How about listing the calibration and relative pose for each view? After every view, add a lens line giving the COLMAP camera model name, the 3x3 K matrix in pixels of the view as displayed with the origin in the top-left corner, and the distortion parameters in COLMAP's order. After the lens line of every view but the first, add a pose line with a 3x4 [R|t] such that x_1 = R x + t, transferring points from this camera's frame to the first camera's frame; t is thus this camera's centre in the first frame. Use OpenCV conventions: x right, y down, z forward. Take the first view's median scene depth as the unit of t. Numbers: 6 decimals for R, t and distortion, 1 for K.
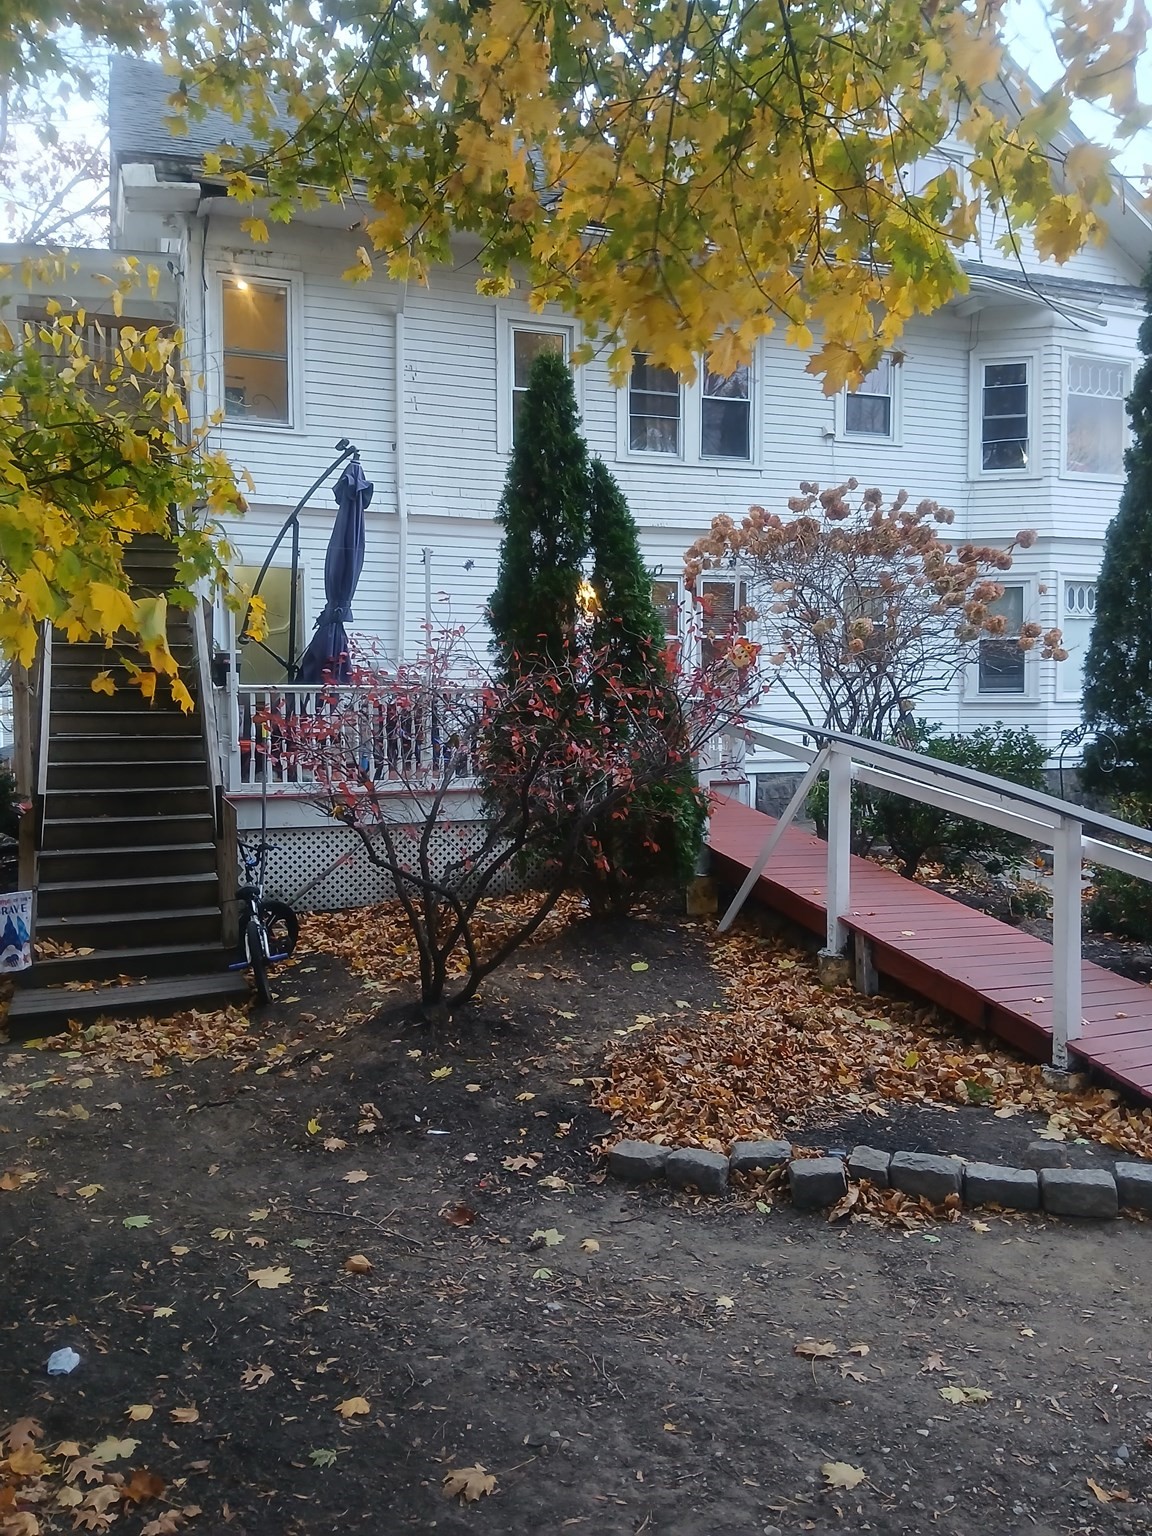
lens RADIAL K [[1200.5, 0, 571.8], [0, 1200.5, 767.0], [0, 0, 1]] dist [0.081726, -0.200022]
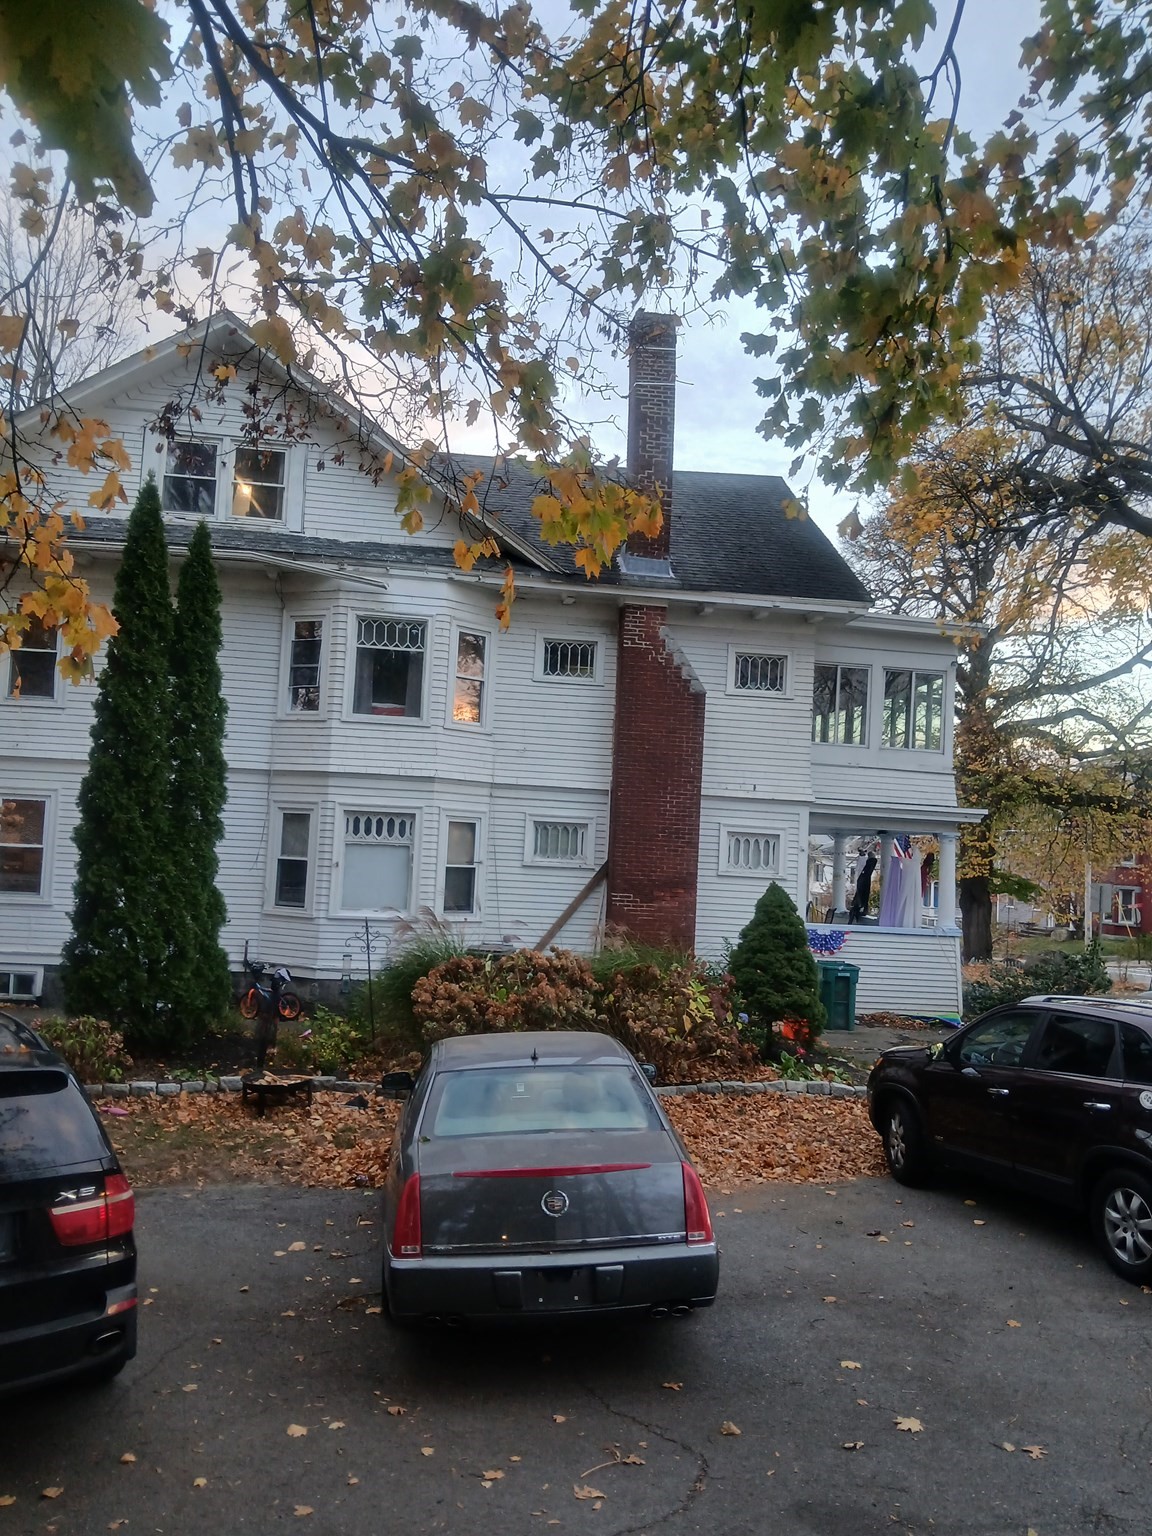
lens RADIAL K [[1207.8, 0, 577.4], [0, 1207.8, 769.6], [0, 0, 1]] dist [0.115344, -0.268678]
pose [[0.974893, 0.040204, -0.219013, 1.066940], [-0.065288, 0.991947, -0.108528, -0.103010], [0.212886, 0.120103, 0.969668, -0.060909]]
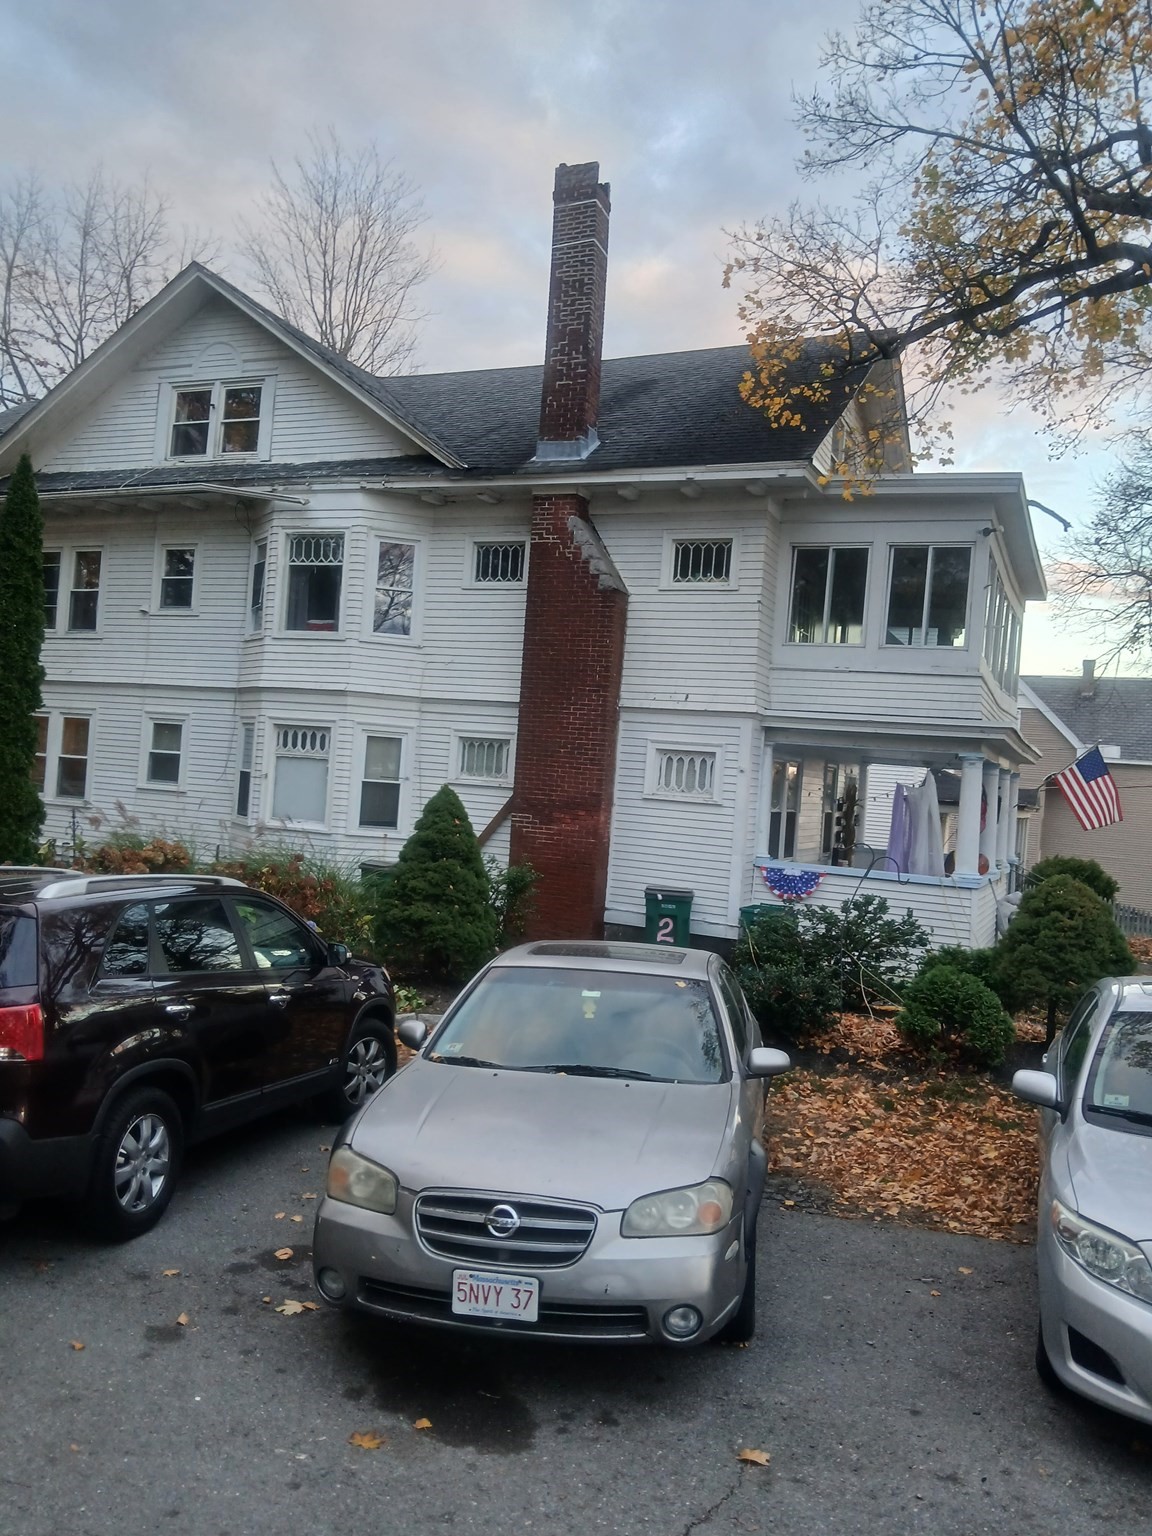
lens RADIAL K [[1204.9, 0, 571.5], [0, 1204.9, 769.7], [0, 0, 1]] dist [0.070918, -0.145922]
pose [[0.715440, 0.052993, -0.696662, 1.760582], [-0.108095, 0.993509, -0.035434, -0.123515], [0.690262, 0.100656, 0.716524, 0.456147]]
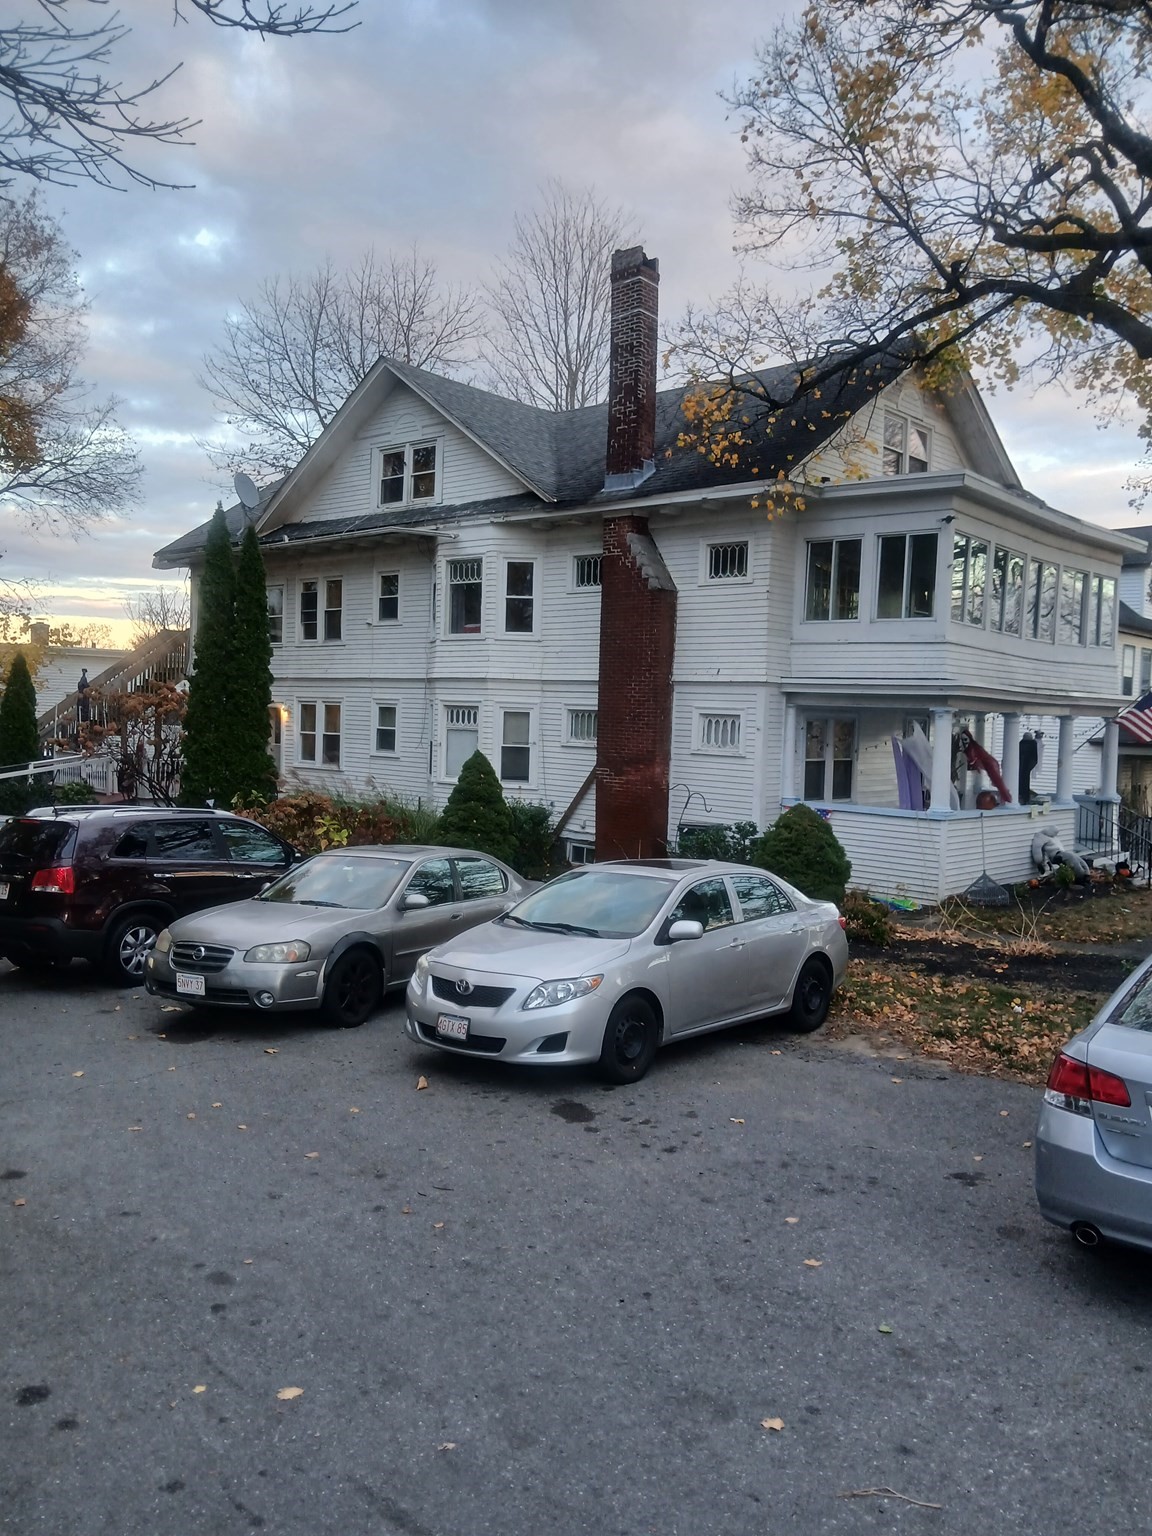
lens RADIAL K [[1205.7, 0, 570.7], [0, 1205.7, 769.6], [0, 0, 1]] dist [0.121107, -0.280378]
pose [[0.449936, 0.063486, -0.890801, 2.301761], [-0.075917, 0.996578, 0.032680, -0.166307], [0.889828, 0.052923, 0.453217, 0.554860]]
